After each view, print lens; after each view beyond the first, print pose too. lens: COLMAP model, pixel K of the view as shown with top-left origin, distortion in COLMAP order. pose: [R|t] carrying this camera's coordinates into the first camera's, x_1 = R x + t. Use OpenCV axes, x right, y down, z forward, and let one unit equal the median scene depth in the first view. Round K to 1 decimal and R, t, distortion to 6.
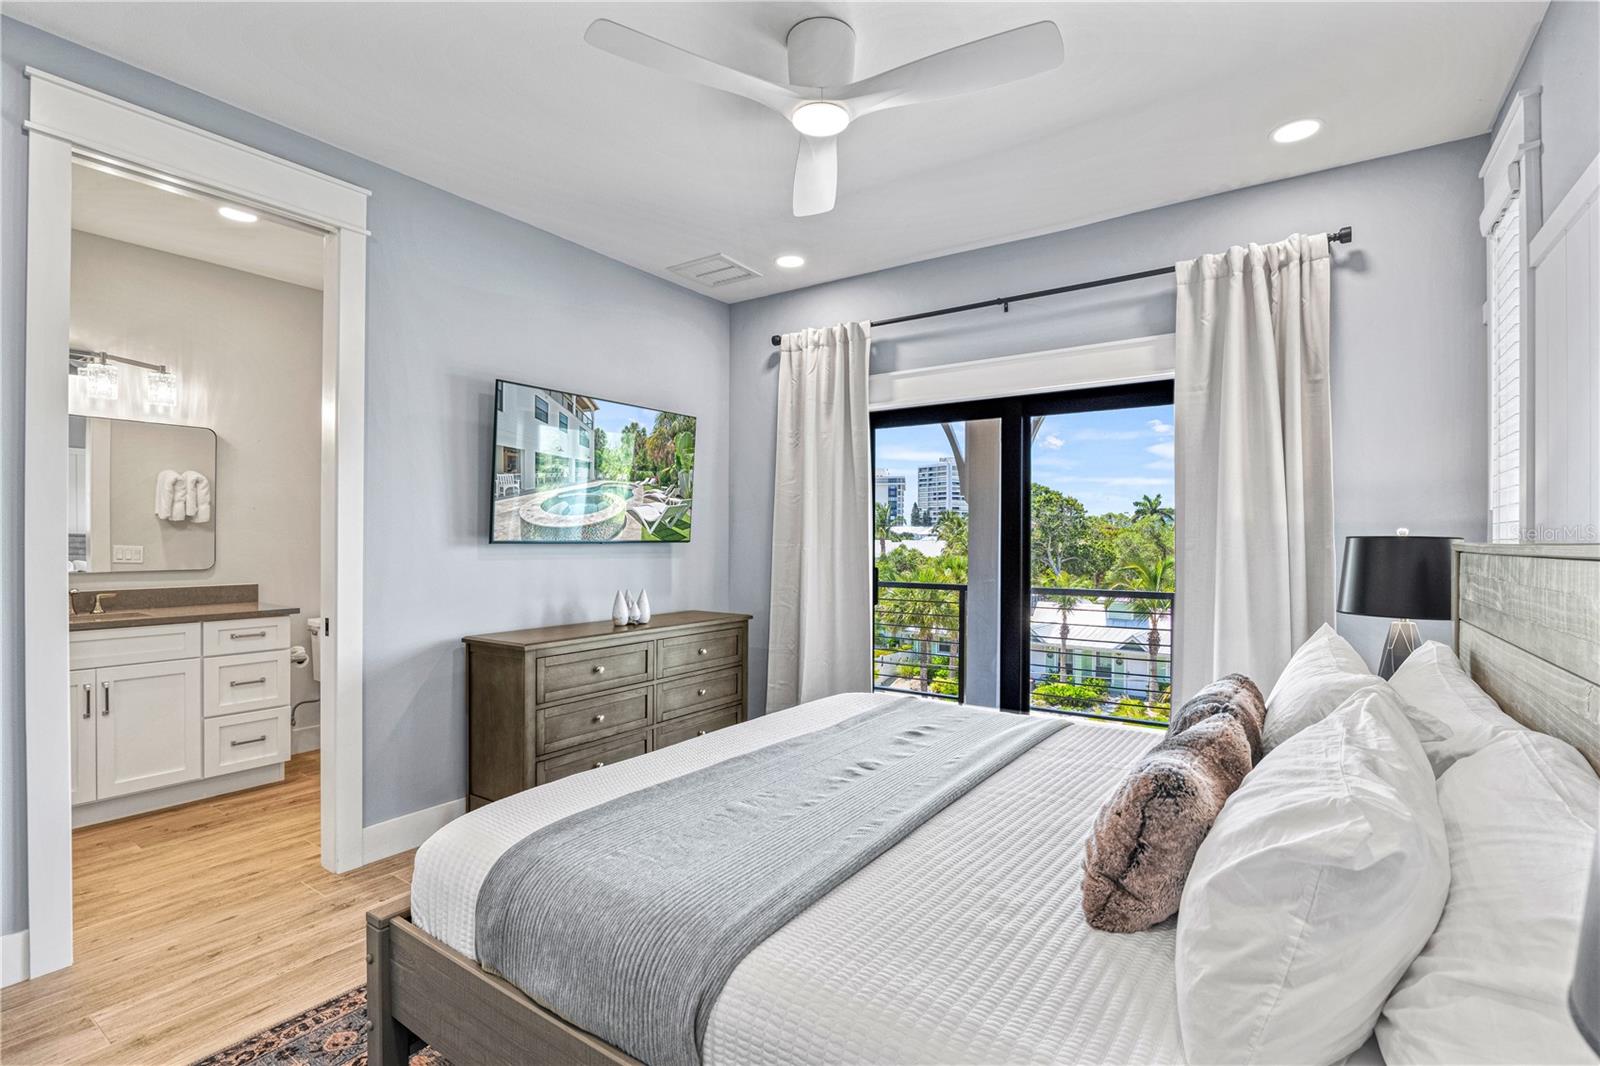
lens RADIAL K [[734.3, 0, 809.6], [0, 734.3, 537.4], [0, 0, 1]] dist [-0.012848, -0.001181]
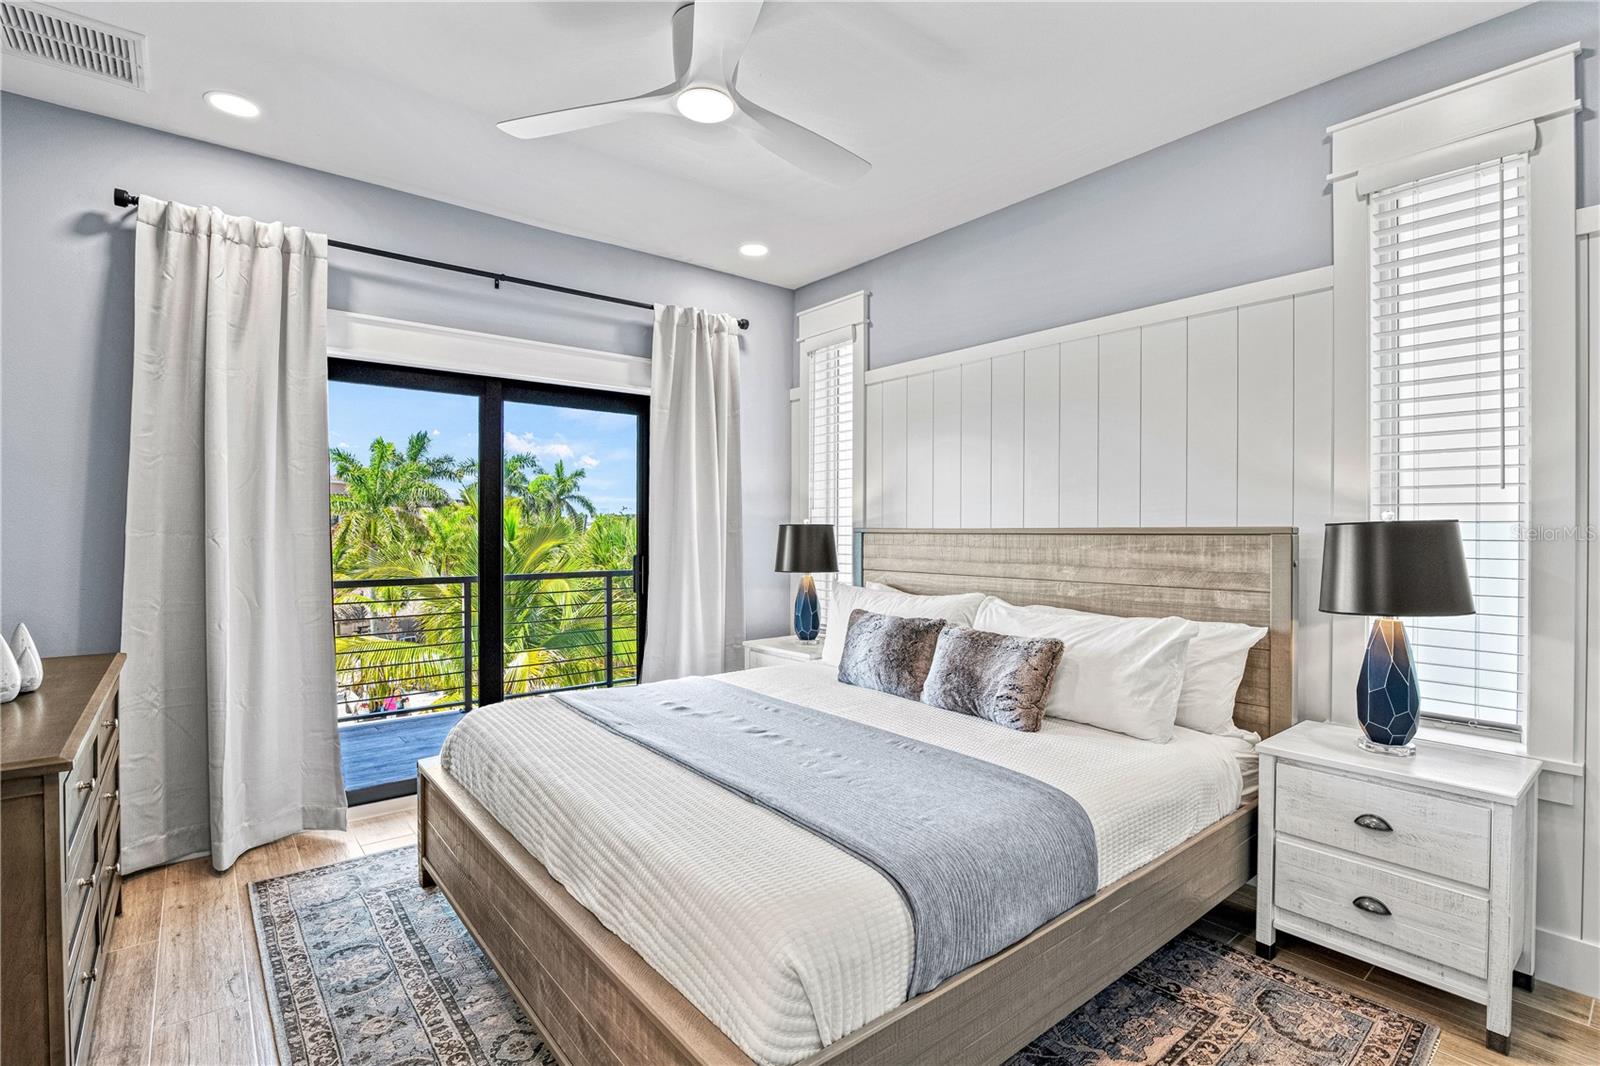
lens RADIAL K [[734.3, 0, 795.3], [0, 734.3, 526.3], [0, 0, 1]] dist [-0.012848, -0.001181]
pose [[0.307298, 0.001772, 0.951612, -0.602217], [-0.002389, 0.999997, -0.001091, 0.003706], [-0.951610, -0.001939, 0.307301, 0.384692]]
